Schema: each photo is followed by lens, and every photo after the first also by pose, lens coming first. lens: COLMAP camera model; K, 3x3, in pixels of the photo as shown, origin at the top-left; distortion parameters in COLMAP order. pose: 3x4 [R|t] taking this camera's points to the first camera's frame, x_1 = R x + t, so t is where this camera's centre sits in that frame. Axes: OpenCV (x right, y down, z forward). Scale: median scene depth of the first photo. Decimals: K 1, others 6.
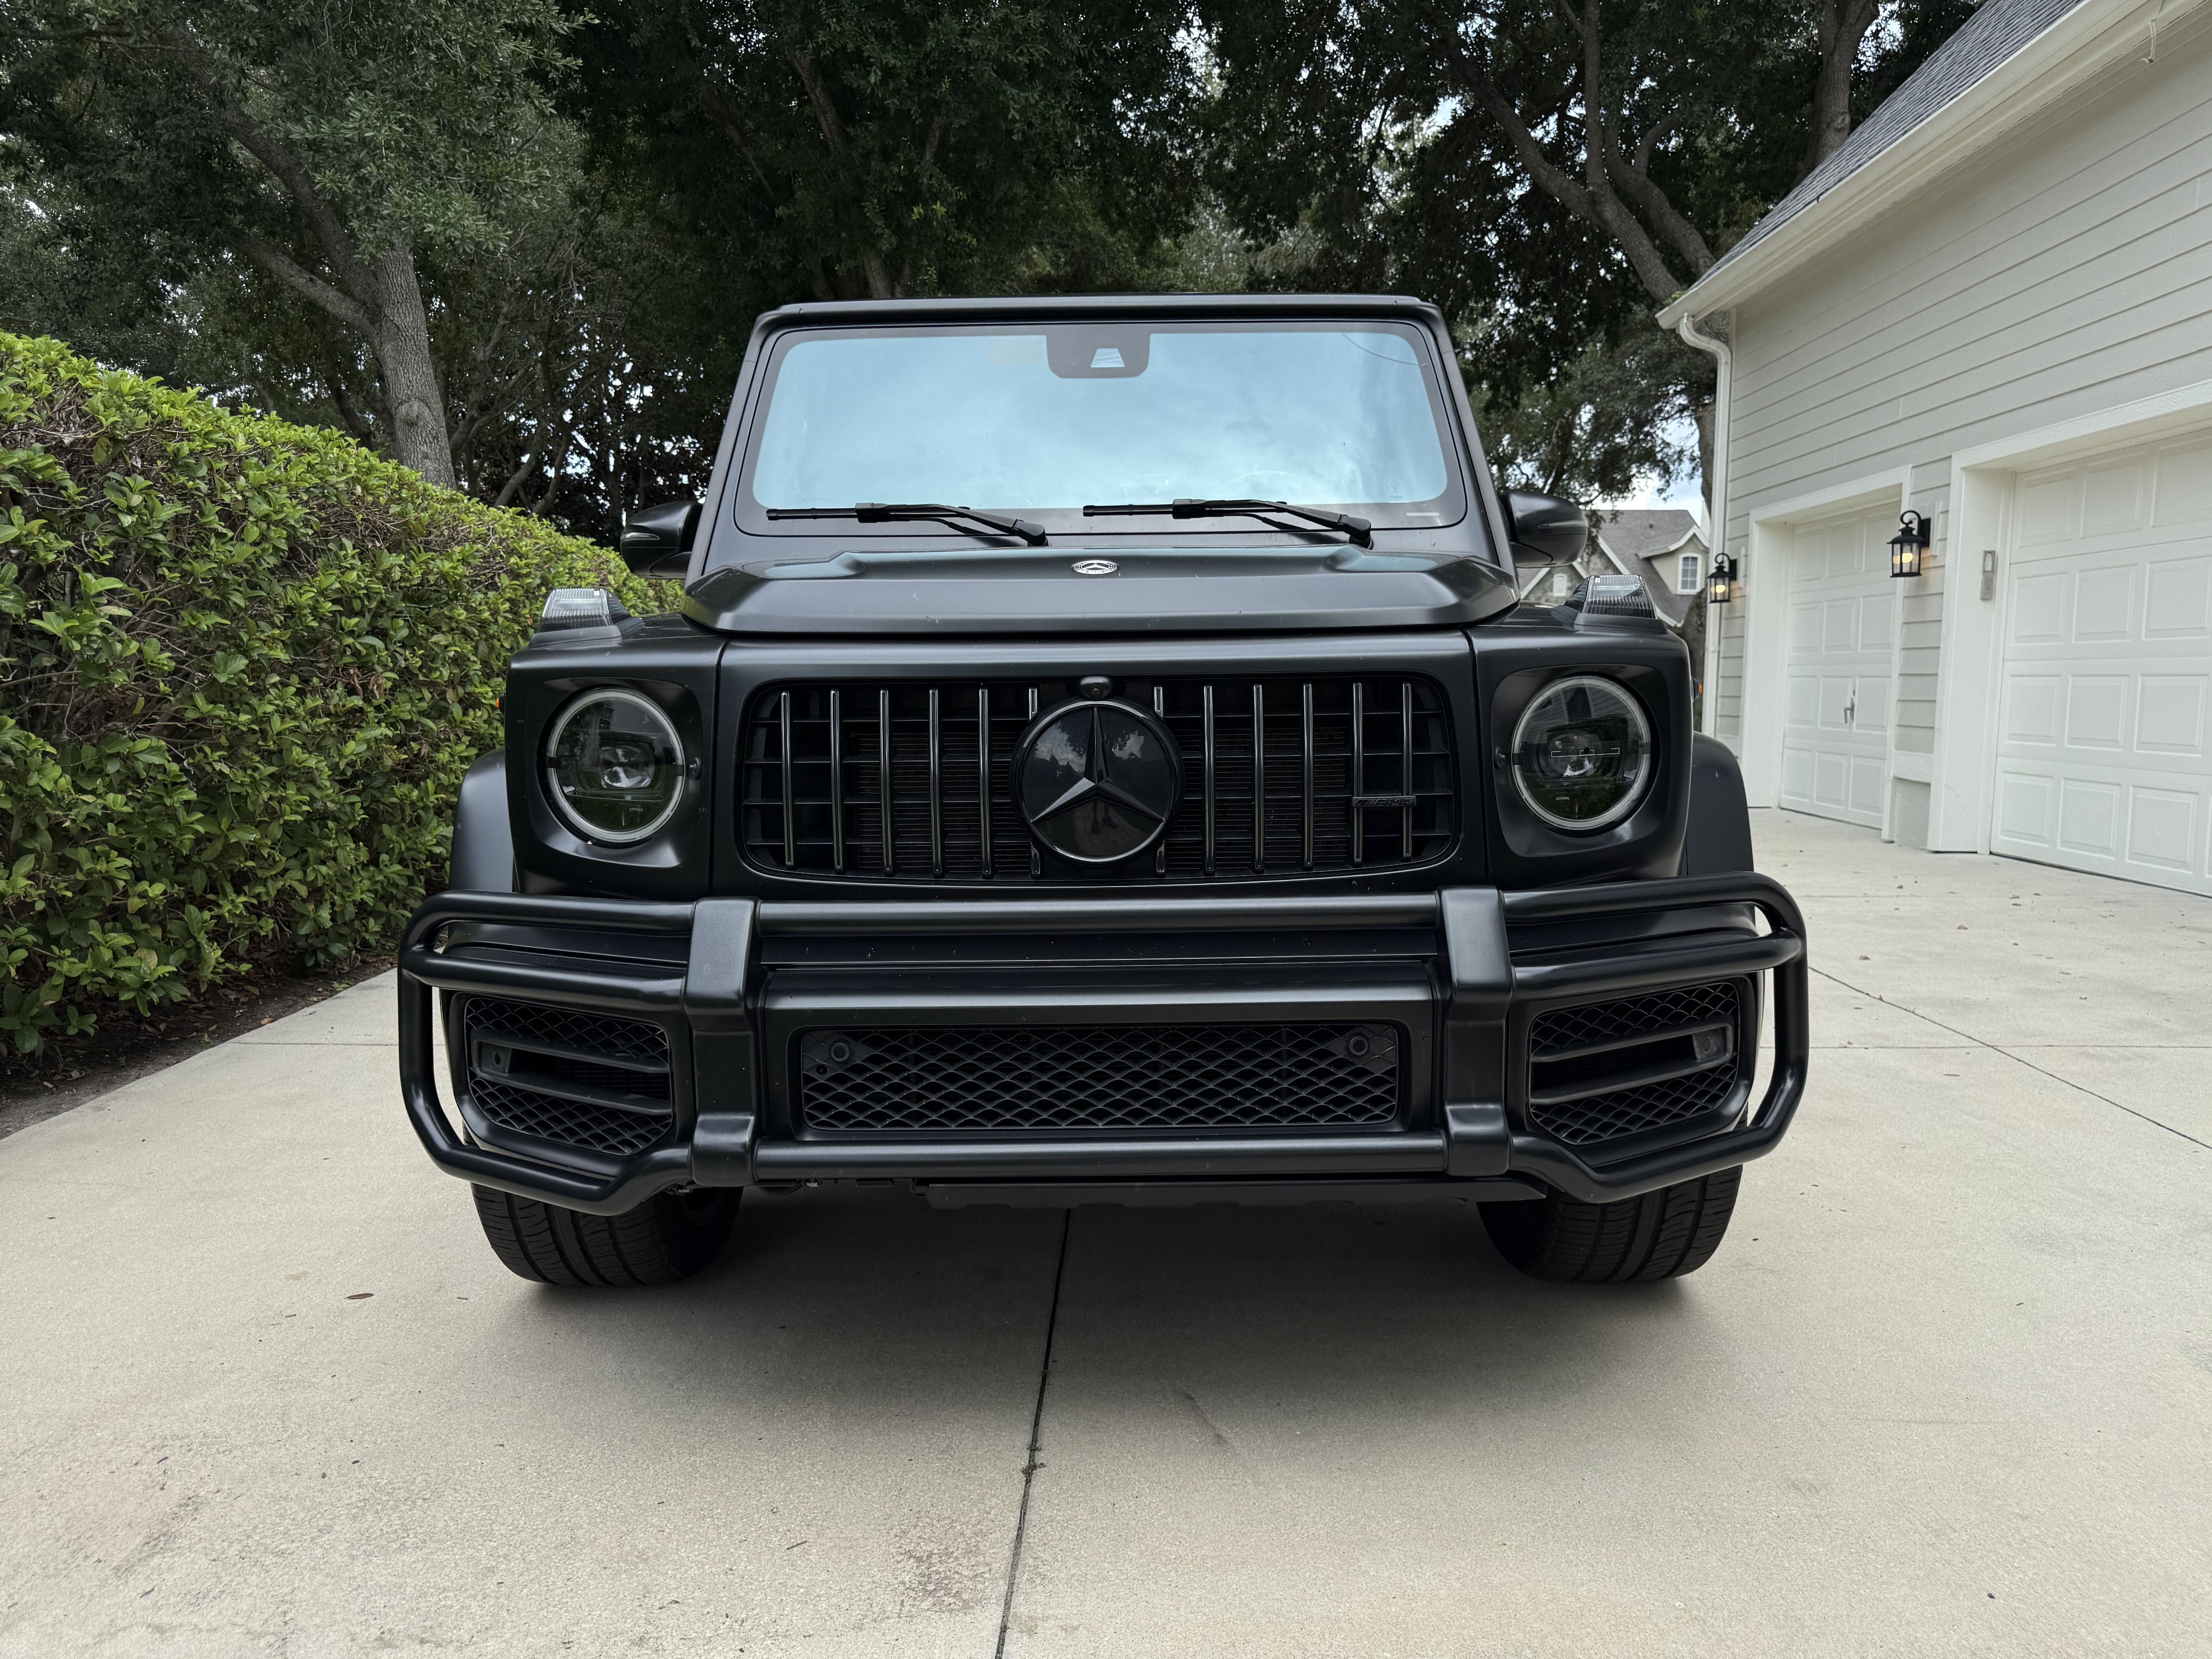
lens RADIAL K [[1606.0, 0, 1116.7], [0, 1606.0, 827.3], [0, 0, 1]] dist [0.014581, -0.011524]
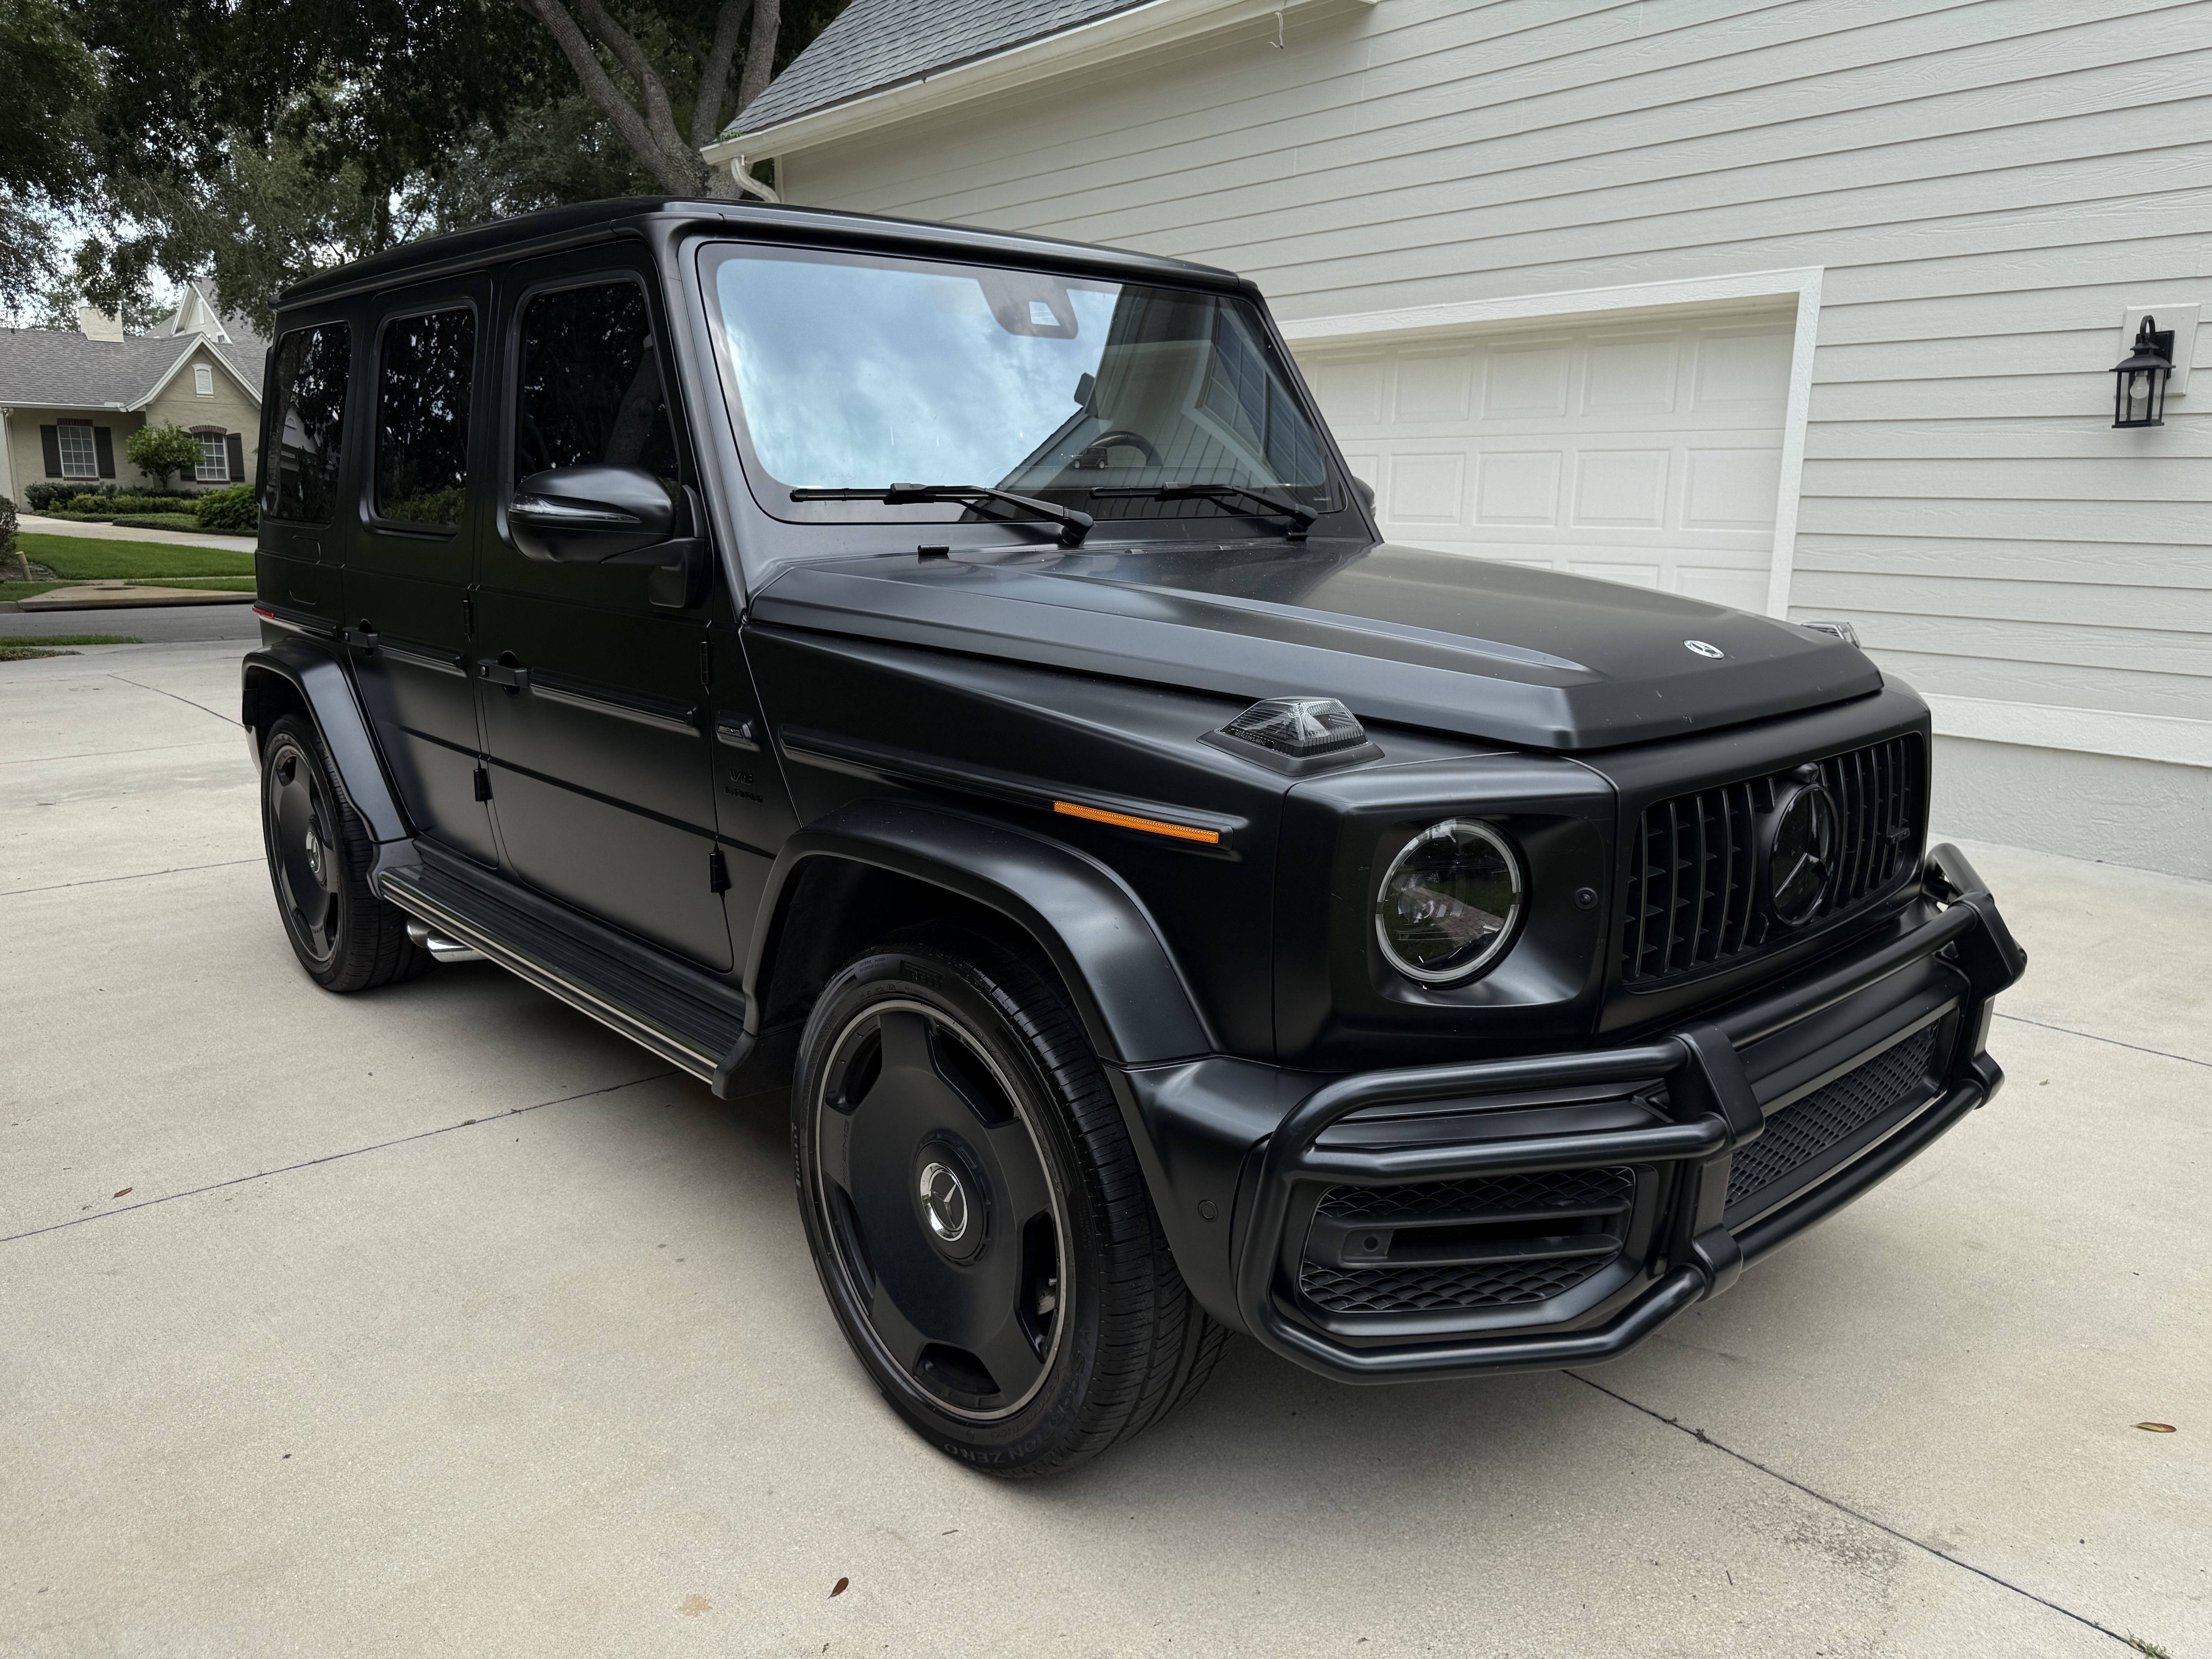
lens RADIAL K [[1606.0, 0, 1114.8], [0, 1606.0, 838.1], [0, 0, 1]] dist [0.014581, -0.011524]
pose [[0.727776, -0.139454, 0.671487, -0.666474], [0.049040, 0.987184, 0.151867, -0.139837], [-0.684060, -0.077595, 0.725287, 0.294368]]
